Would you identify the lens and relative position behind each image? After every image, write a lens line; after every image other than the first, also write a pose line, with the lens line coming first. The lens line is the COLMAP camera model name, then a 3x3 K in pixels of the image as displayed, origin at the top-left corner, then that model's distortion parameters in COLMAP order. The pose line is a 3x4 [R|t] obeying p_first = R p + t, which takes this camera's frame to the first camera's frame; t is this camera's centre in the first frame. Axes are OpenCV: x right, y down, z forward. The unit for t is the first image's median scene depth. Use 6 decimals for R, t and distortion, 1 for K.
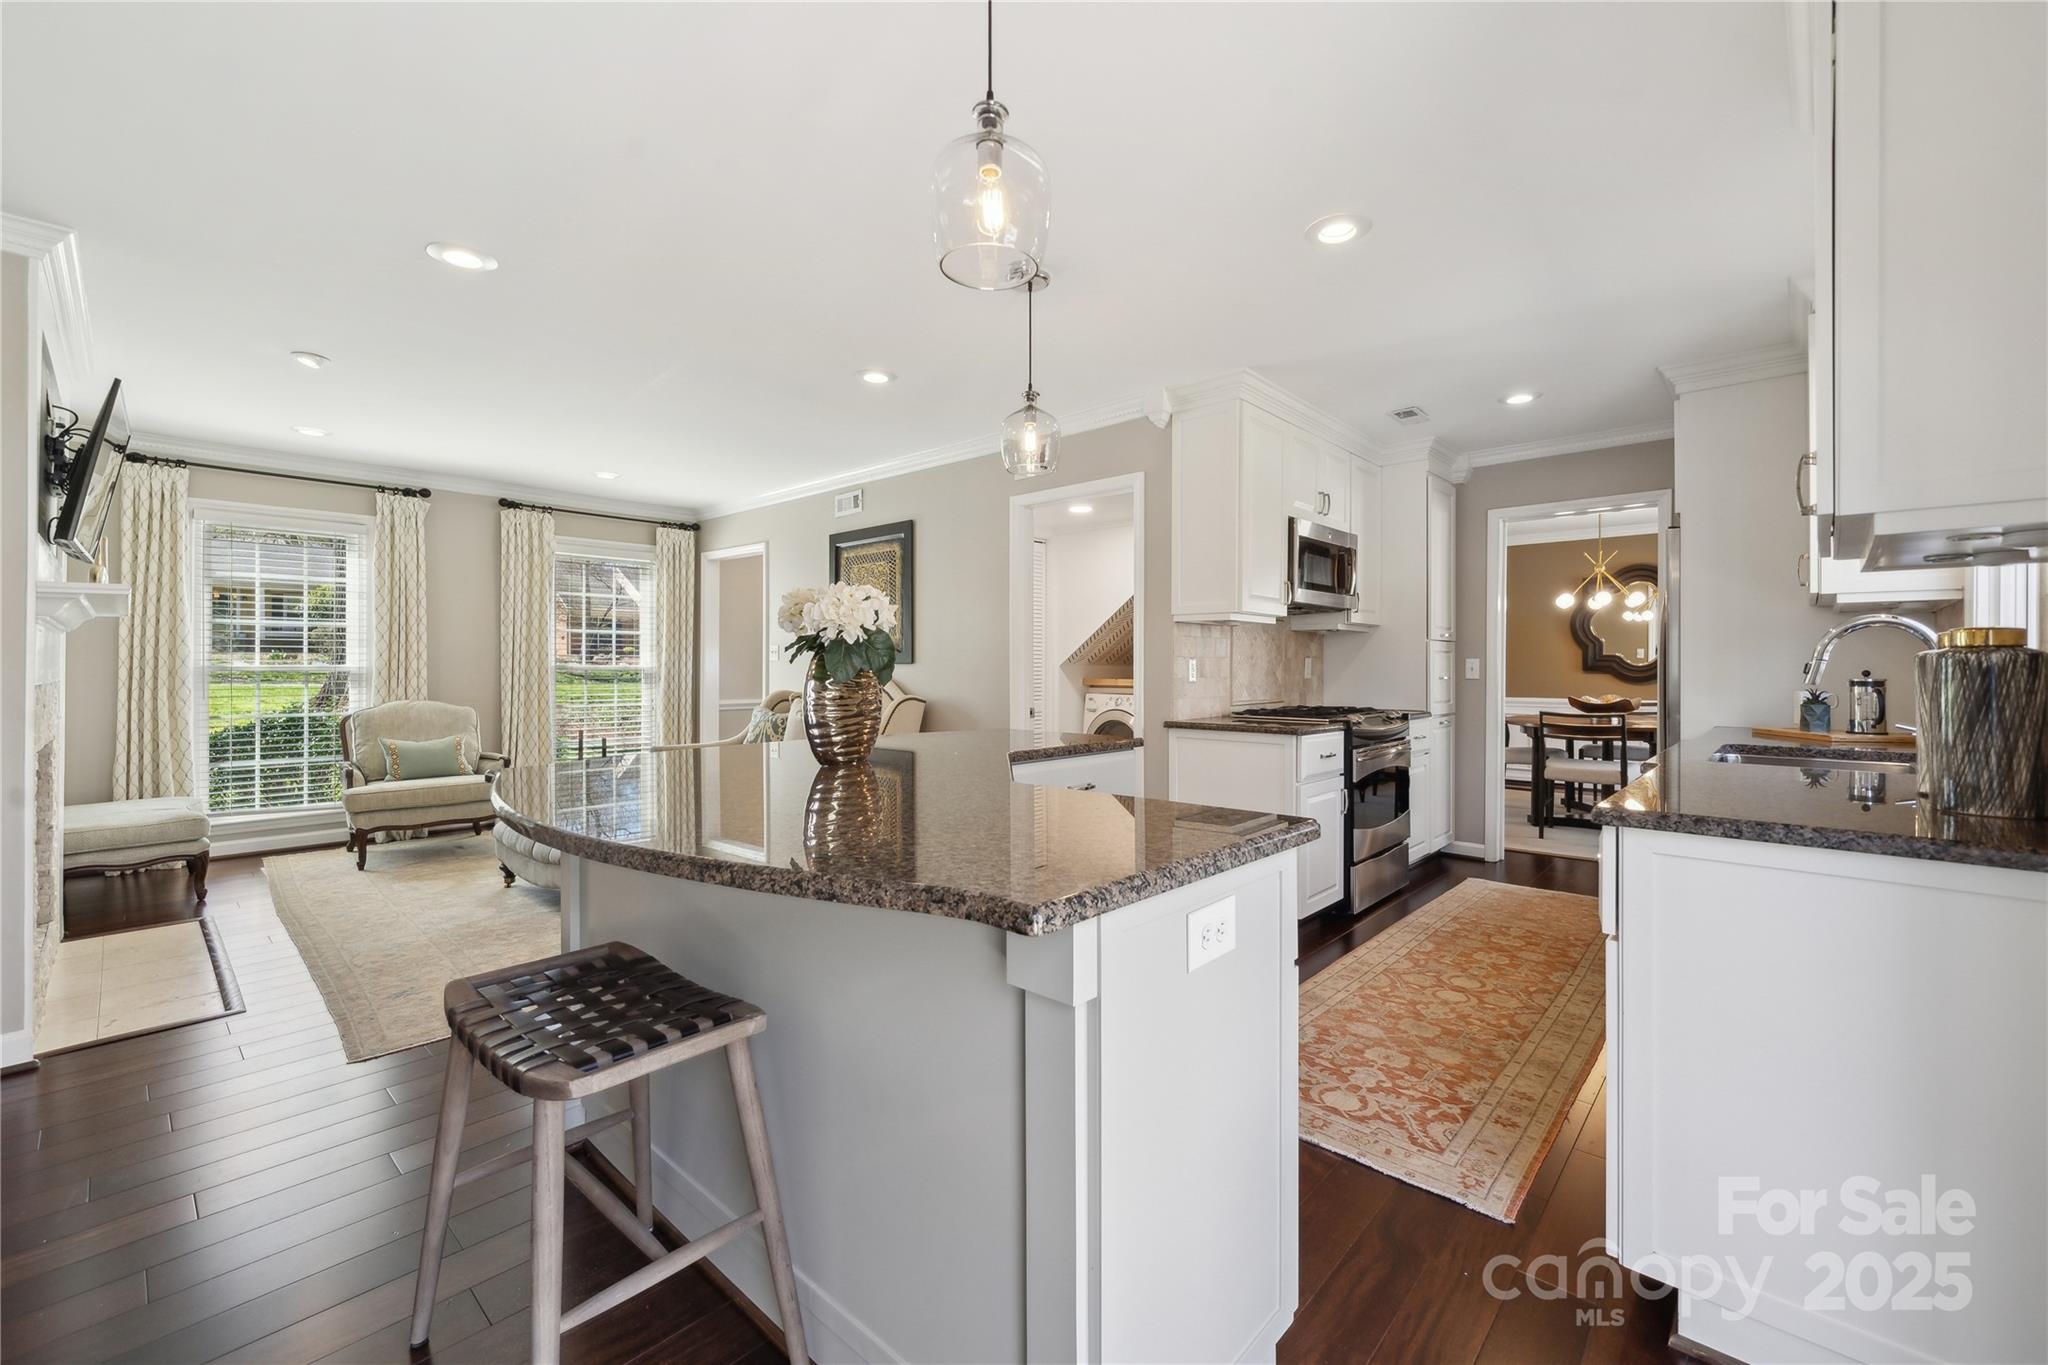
lens RADIAL K [[842.3, 0, 1030.2], [0, 842.3, 668.0], [0, 0, 1]] dist [0.000585, 0.000409]
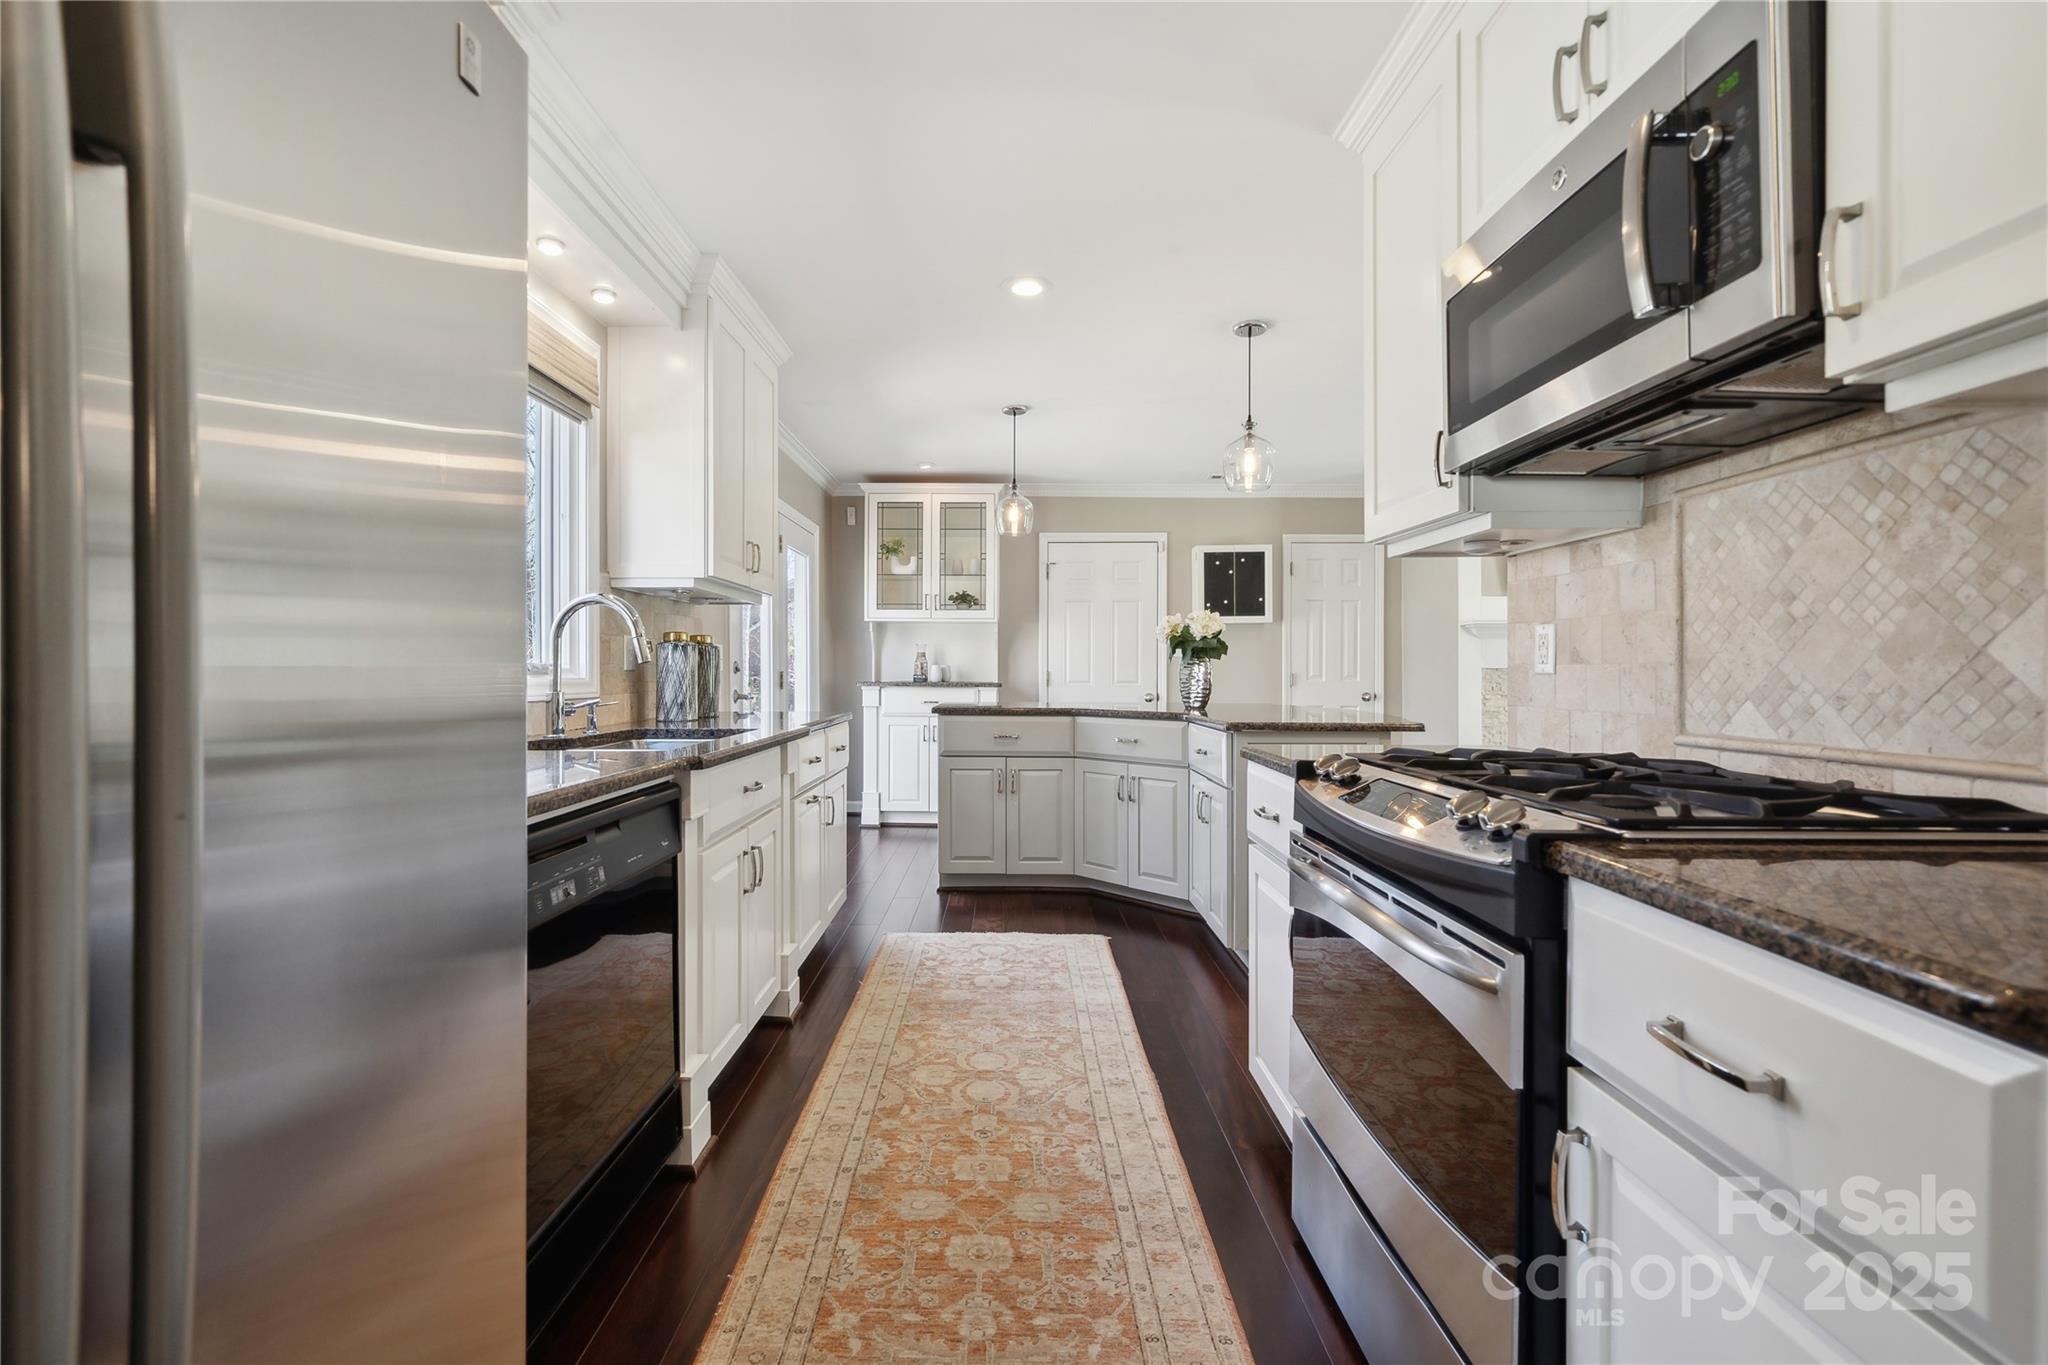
lens RADIAL K [[883.1, 0, 993.7], [0, 883.1, 668.9], [0, 0, 1]] dist [-0.000083, -0.000038]
pose [[-0.751733, -0.002578, -0.659462, 0.623744], [-0.003896, 0.999992, 0.000531, 0.012568], [0.659456, 0.002969, -0.751738, 0.972607]]
